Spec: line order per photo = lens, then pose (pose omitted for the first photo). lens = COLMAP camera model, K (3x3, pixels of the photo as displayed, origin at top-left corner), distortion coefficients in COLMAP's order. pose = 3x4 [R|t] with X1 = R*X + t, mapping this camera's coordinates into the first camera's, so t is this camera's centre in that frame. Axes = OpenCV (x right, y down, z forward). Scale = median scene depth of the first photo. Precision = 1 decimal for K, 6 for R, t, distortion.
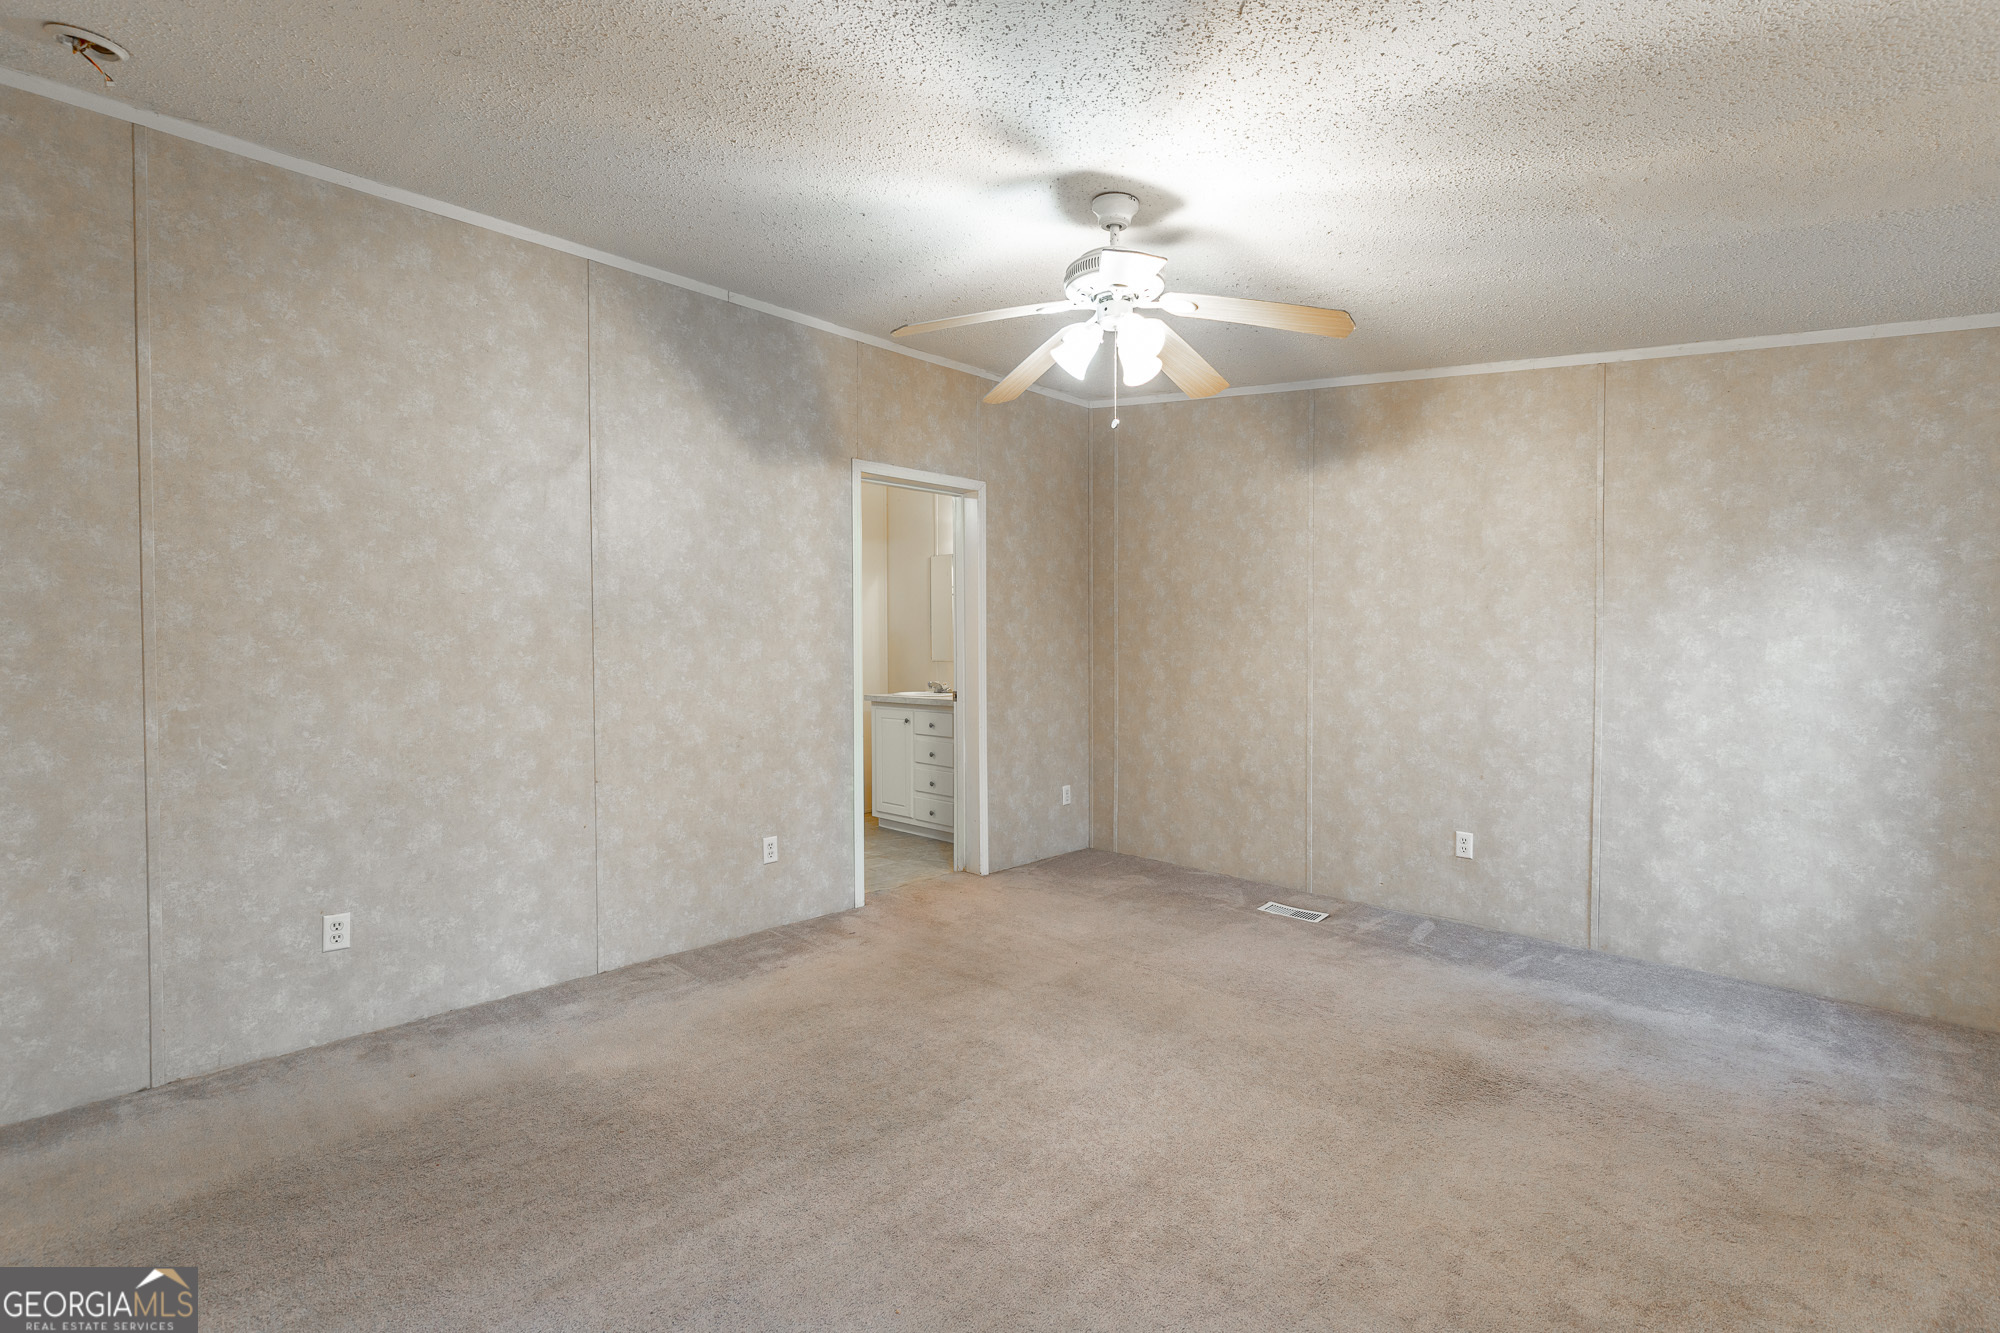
lens RADIAL K [[906.0, 0, 1009.5], [0, 906.0, 667.3], [0, 0, 1]] dist [-0.002299, 0.000762]
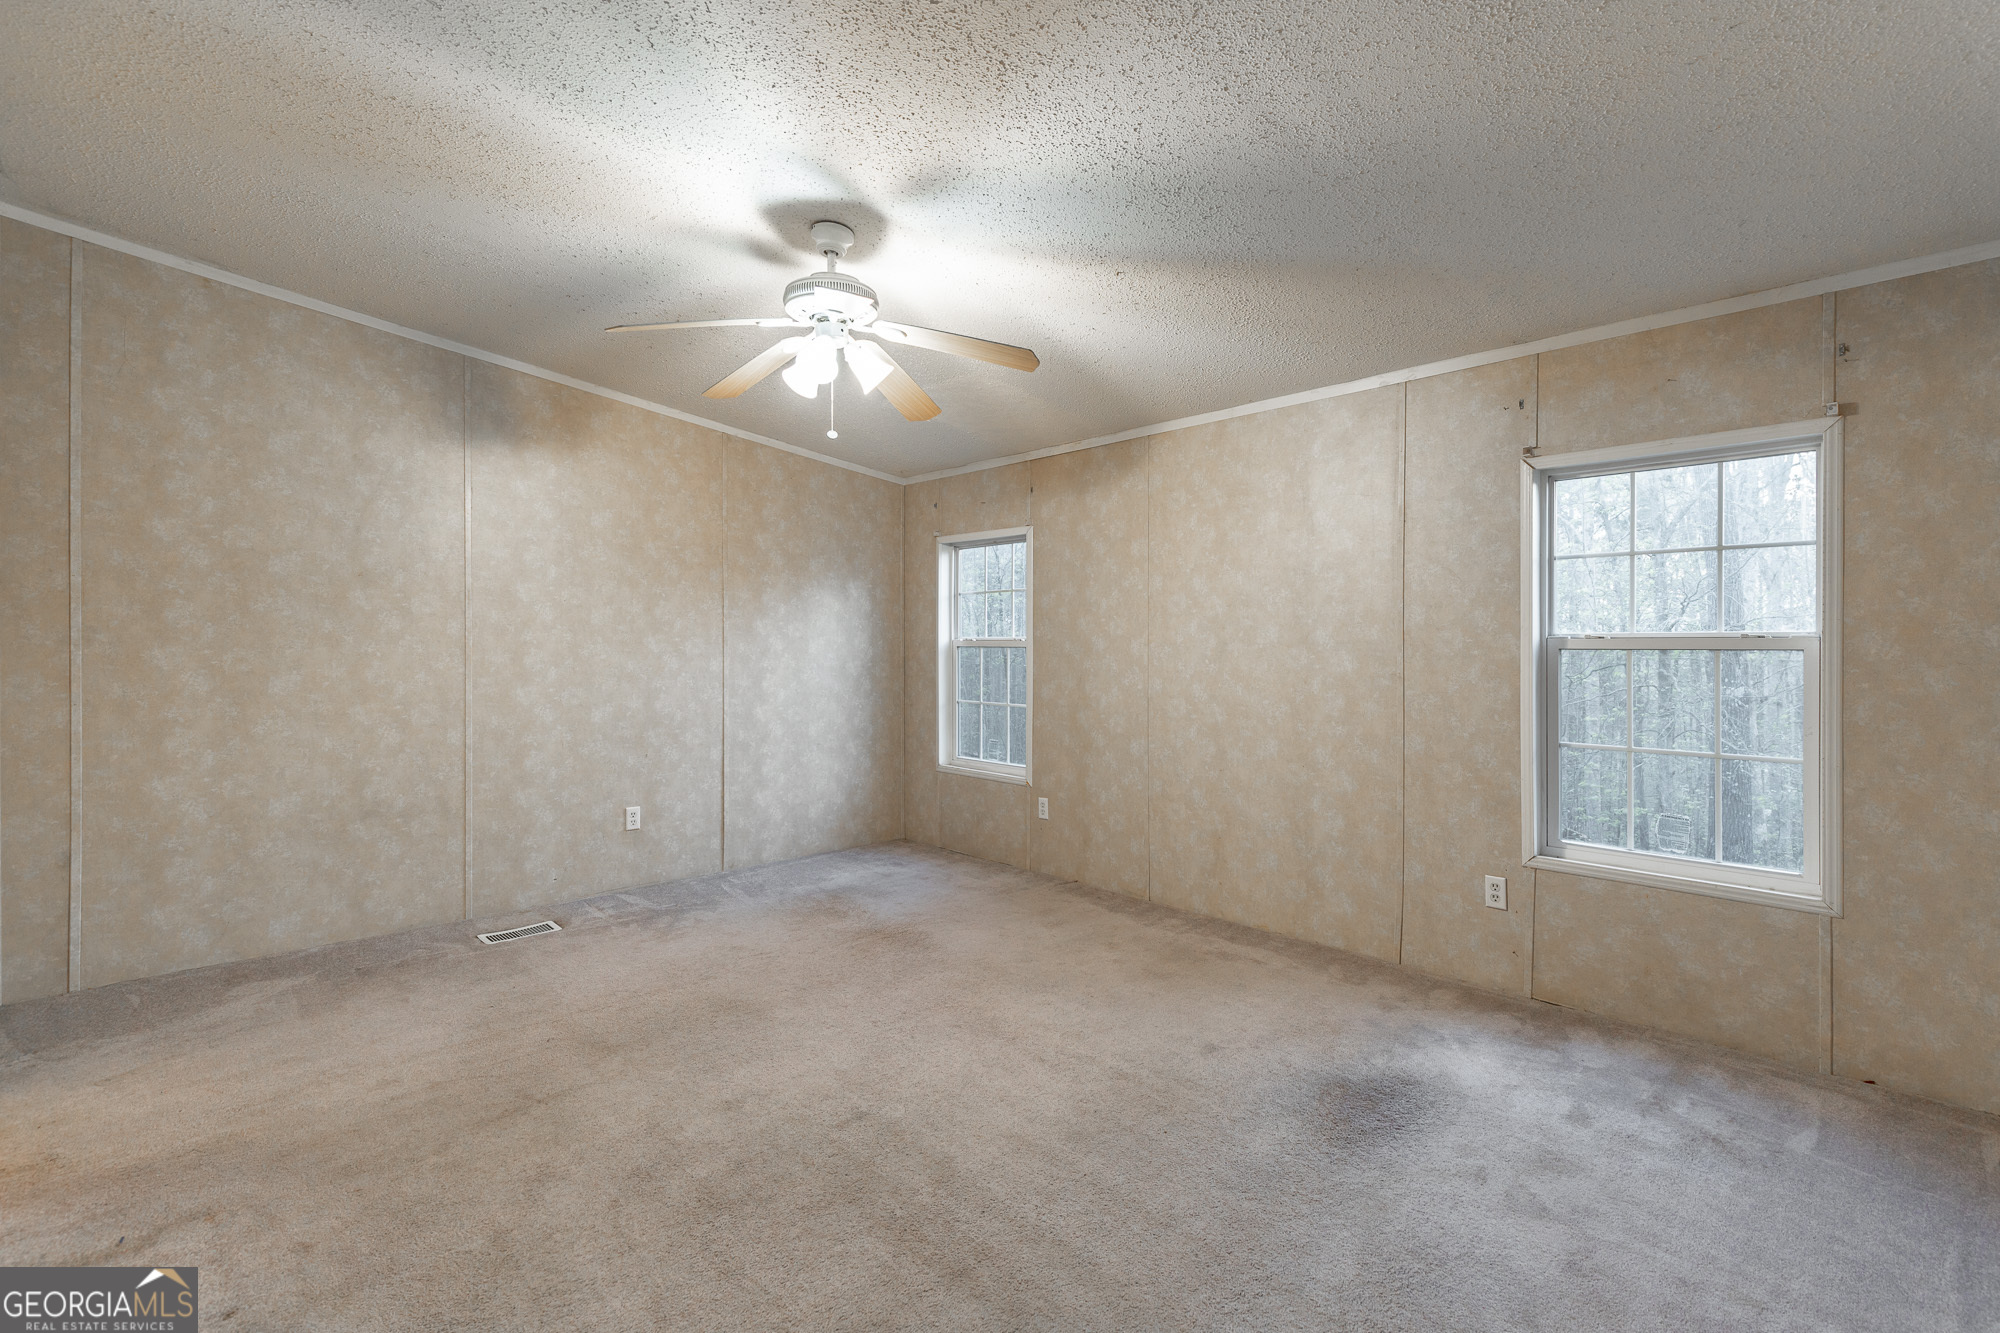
lens RADIAL K [[906.0, 0, 1024.9], [0, 906.0, 643.4], [0, 0, 1]] dist [-0.002299, 0.000762]
pose [[0.003780, 0.002288, 0.999990, -0.637042], [0.022230, 0.999750, -0.002371, -0.008653], [-0.999746, 0.022239, 0.003729, 0.510585]]
